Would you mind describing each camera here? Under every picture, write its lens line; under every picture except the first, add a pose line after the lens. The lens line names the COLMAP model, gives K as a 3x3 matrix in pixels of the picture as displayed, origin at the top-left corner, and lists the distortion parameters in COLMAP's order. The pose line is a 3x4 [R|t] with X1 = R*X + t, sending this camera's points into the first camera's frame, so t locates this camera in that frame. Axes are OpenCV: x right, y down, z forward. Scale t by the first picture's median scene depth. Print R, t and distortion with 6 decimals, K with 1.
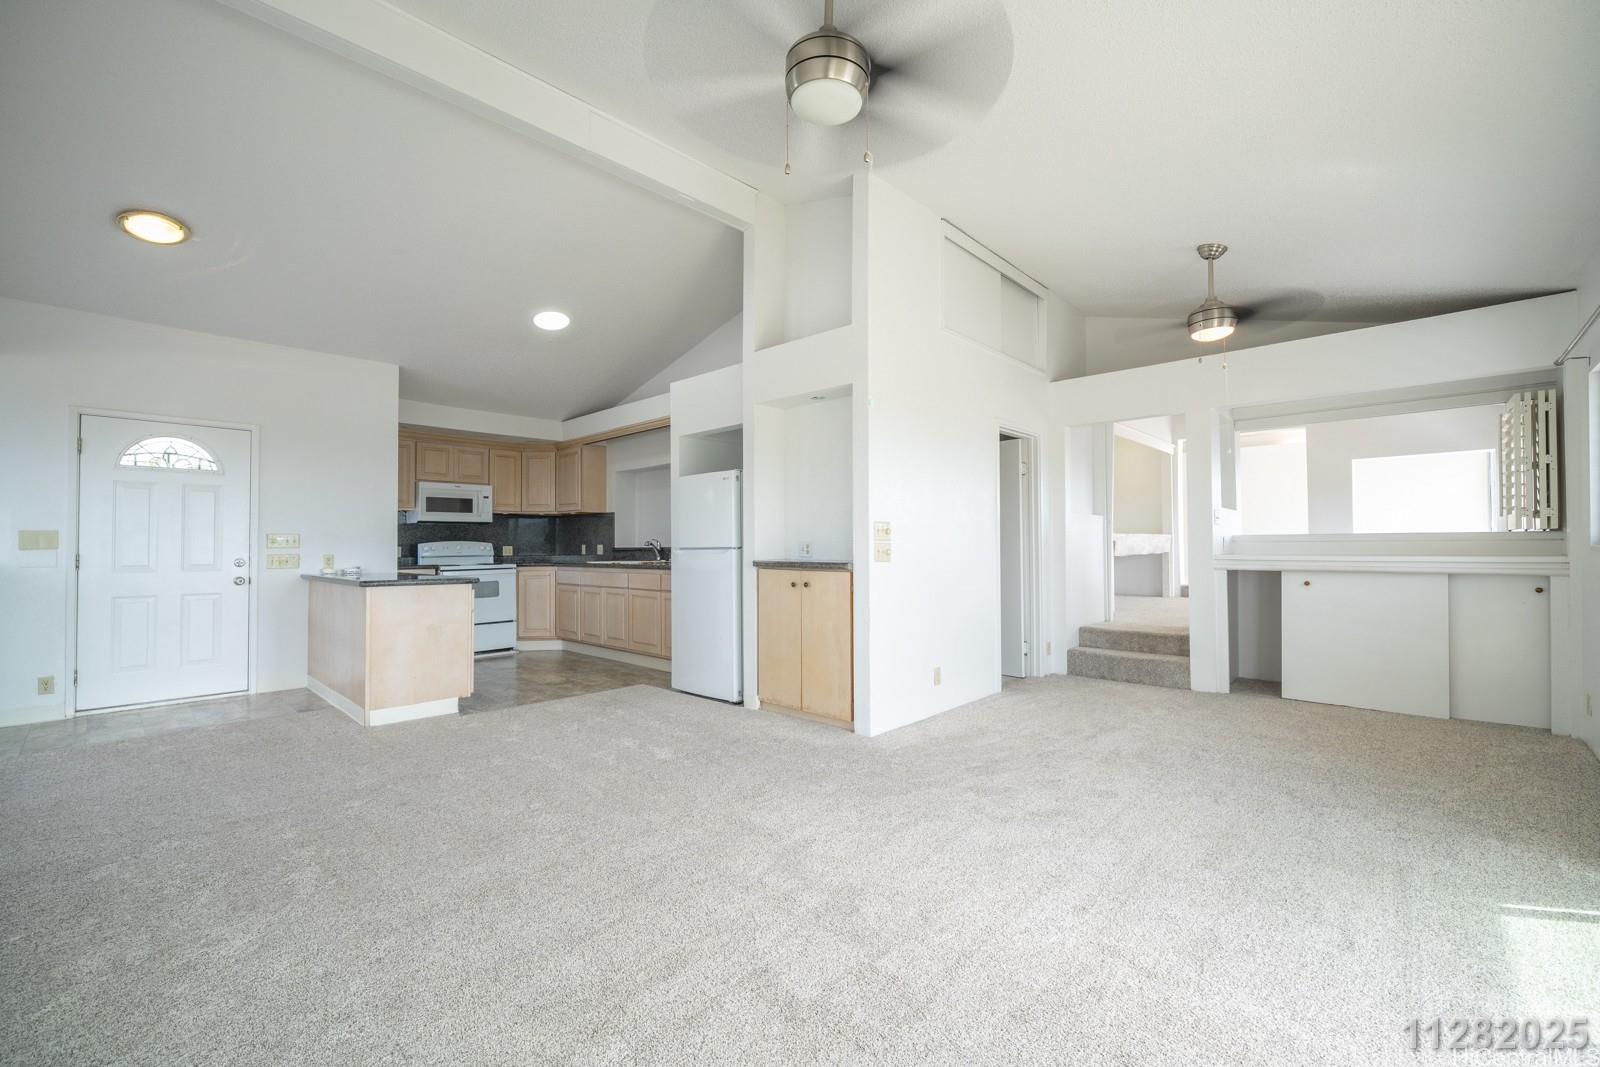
lens RADIAL K [[669.7, 0, 825.4], [0, 669.7, 530.7], [0, 0, 1]] dist [-0.001221, -0.000139]
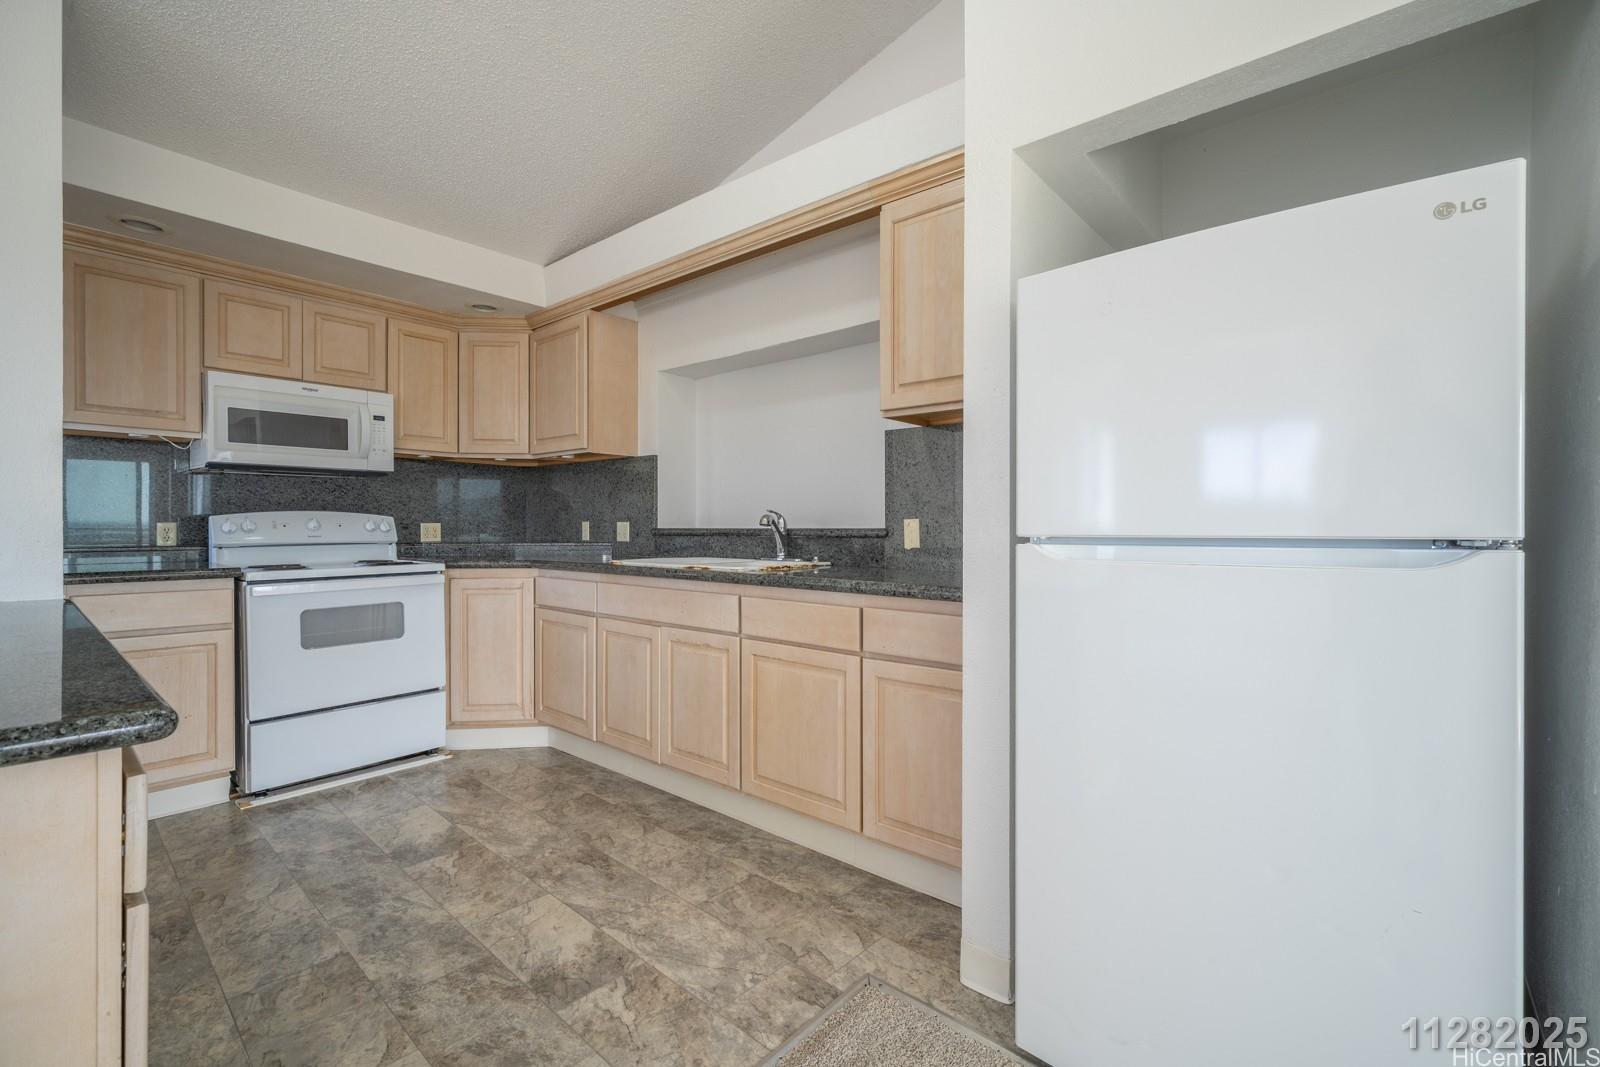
lens RADIAL K [[682.9, 0, 830.9], [0, 682.9, 524.7], [0, 0, 1]] dist [0.001440, 0.000272]
pose [[0.997781, 0.008673, 0.066008, -0.227333], [-0.010086, 0.999726, 0.021104, 0.011360], [-0.065806, -0.021723, 0.997596, 0.511260]]
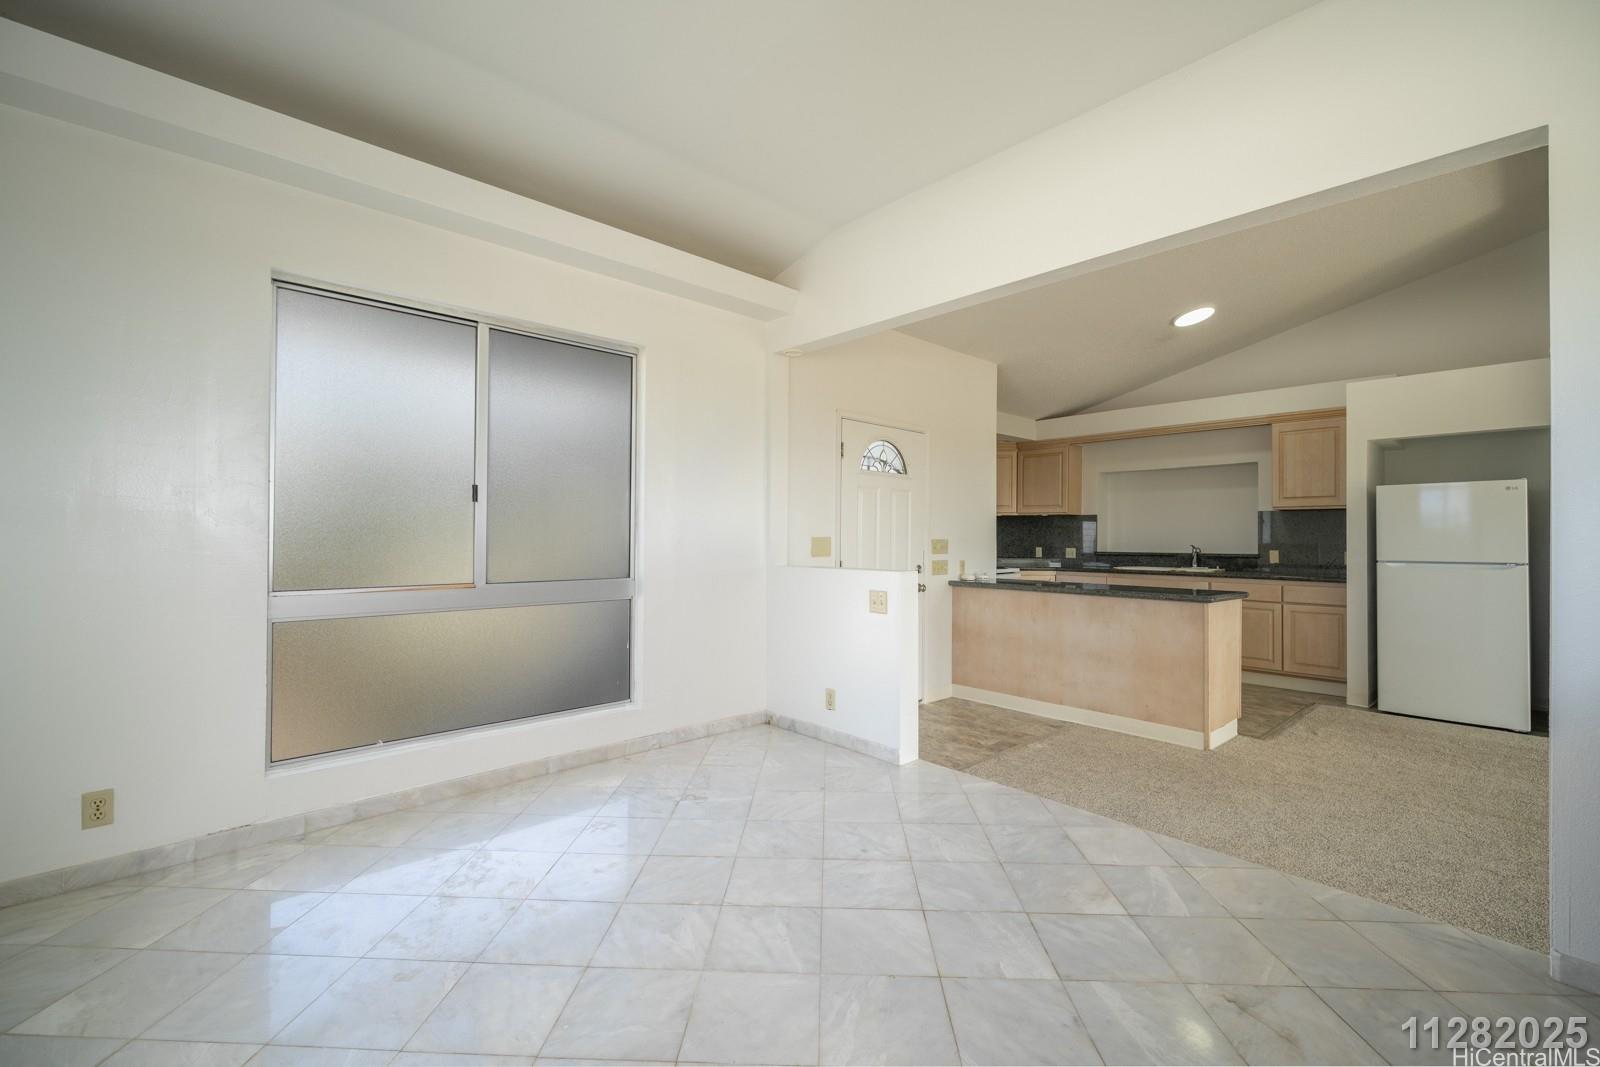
lens RADIAL K [[669.7, 0, 825.4], [0, 669.7, 530.7], [0, 0, 1]] dist [-0.001221, -0.000139]
pose [[0.997183, 0.012590, -0.073937, -0.649325], [-0.011651, 0.999846, 0.013116, -0.013189], [0.074091, -0.012218, 0.997177, 0.011517]]
